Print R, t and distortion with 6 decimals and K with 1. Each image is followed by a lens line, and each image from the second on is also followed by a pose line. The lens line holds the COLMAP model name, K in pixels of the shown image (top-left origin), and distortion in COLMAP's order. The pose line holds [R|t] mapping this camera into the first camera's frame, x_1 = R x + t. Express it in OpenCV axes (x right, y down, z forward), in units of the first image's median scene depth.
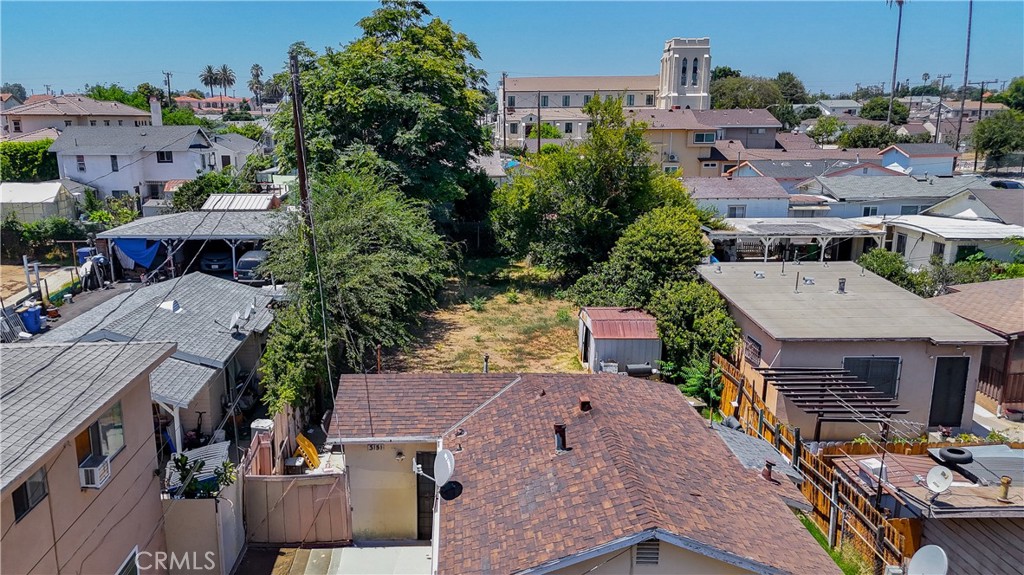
lens RADIAL K [[828.0, 0, 469.0], [0, 828.0, 306.1], [0, 0, 1]] dist [0.066282, -0.026190]
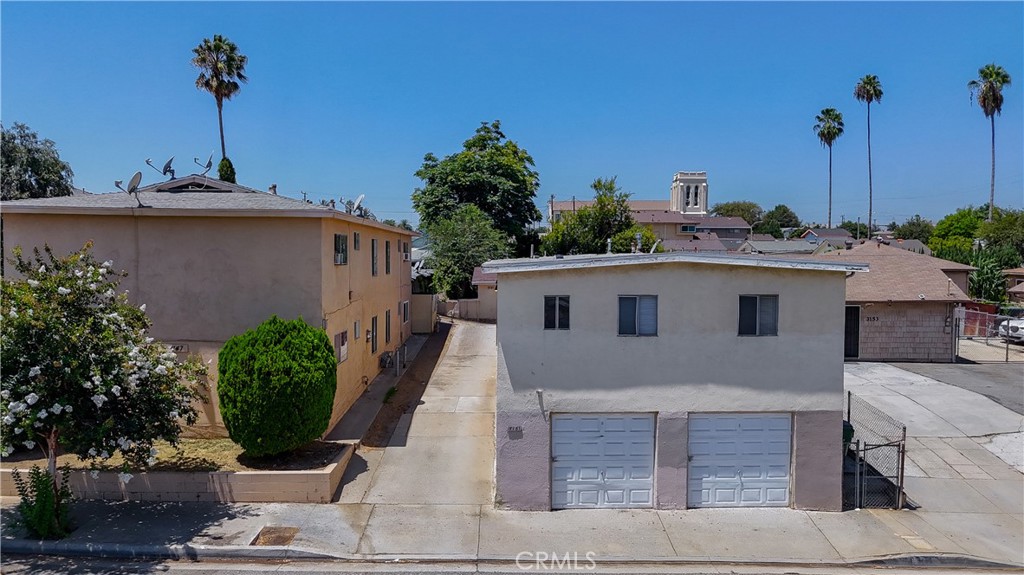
lens RADIAL K [[765.6, 0, 522.1], [0, 765.6, 306.6], [0, 0, 1]] dist [0.046475, -0.007894]
pose [[0.999969, 0.007429, -0.002638, -0.005873], [-0.007747, 0.987970, -0.154448, 0.262591], [0.001459, 0.154464, 0.987997, -0.562205]]
